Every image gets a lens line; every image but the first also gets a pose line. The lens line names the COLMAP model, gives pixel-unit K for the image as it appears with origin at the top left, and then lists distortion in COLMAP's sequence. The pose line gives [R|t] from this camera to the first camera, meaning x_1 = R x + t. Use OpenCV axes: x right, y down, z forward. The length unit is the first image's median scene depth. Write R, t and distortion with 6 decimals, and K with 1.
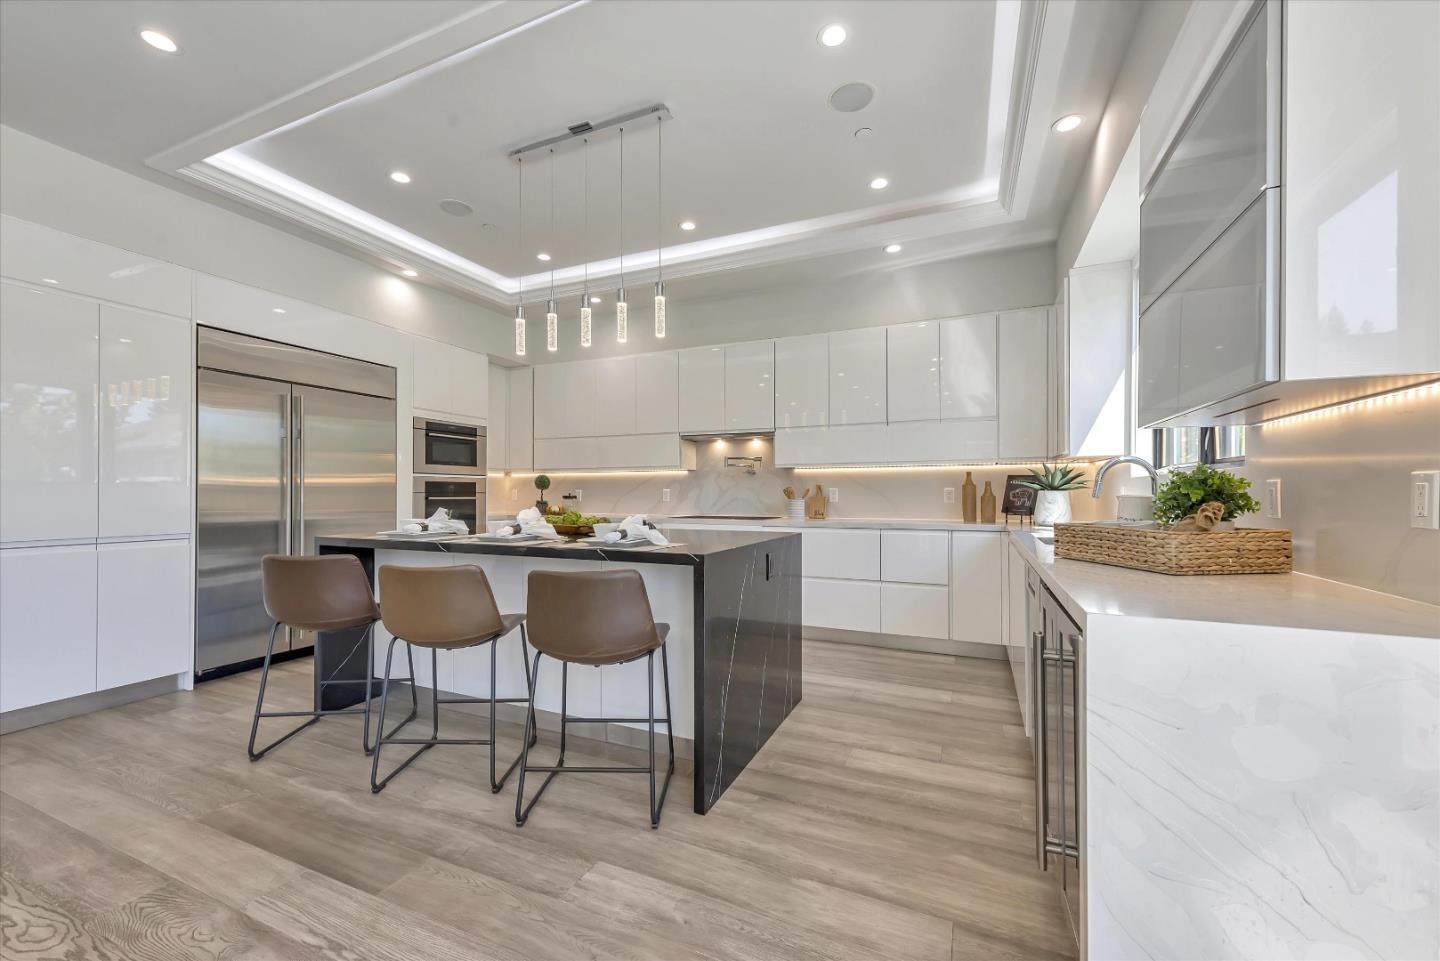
lens RADIAL K [[567.4, 0, 718.5], [0, 567.4, 490.8], [0, 0, 1]] dist [0.011786, -0.000342]
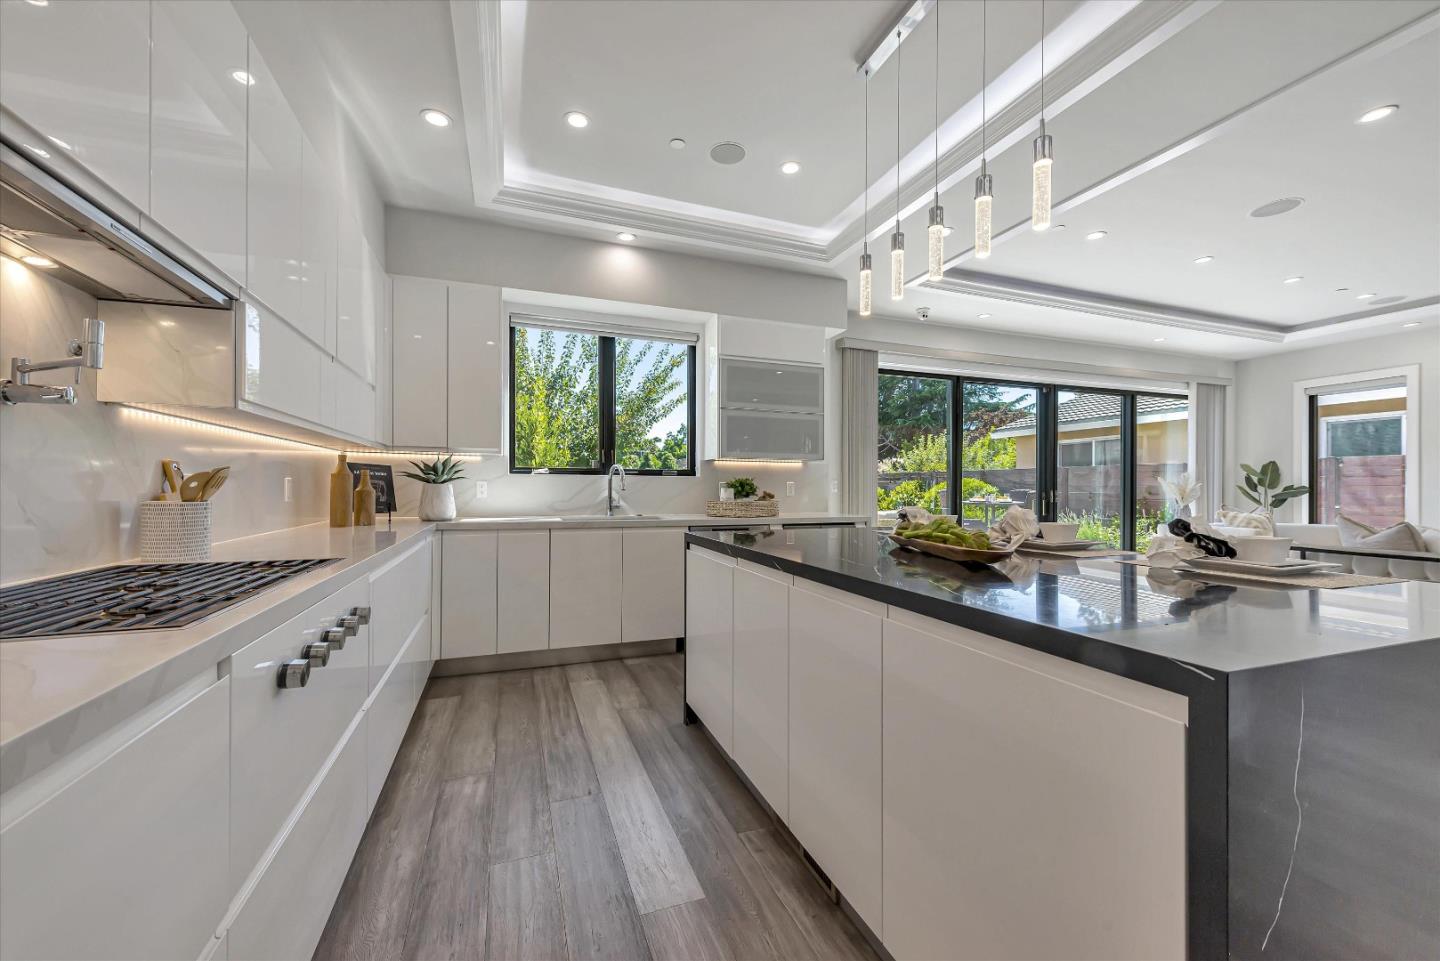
lens RADIAL K [[567.4, 0, 718.5], [0, 567.4, 490.8], [0, 0, 1]] dist [0.011786, -0.000342]
pose [[-0.704717, -0.003752, 0.709478, -0.489550], [-0.004426, 0.999990, 0.000892, 0.009298], [-0.709474, -0.002512, -0.704727, 1.518884]]
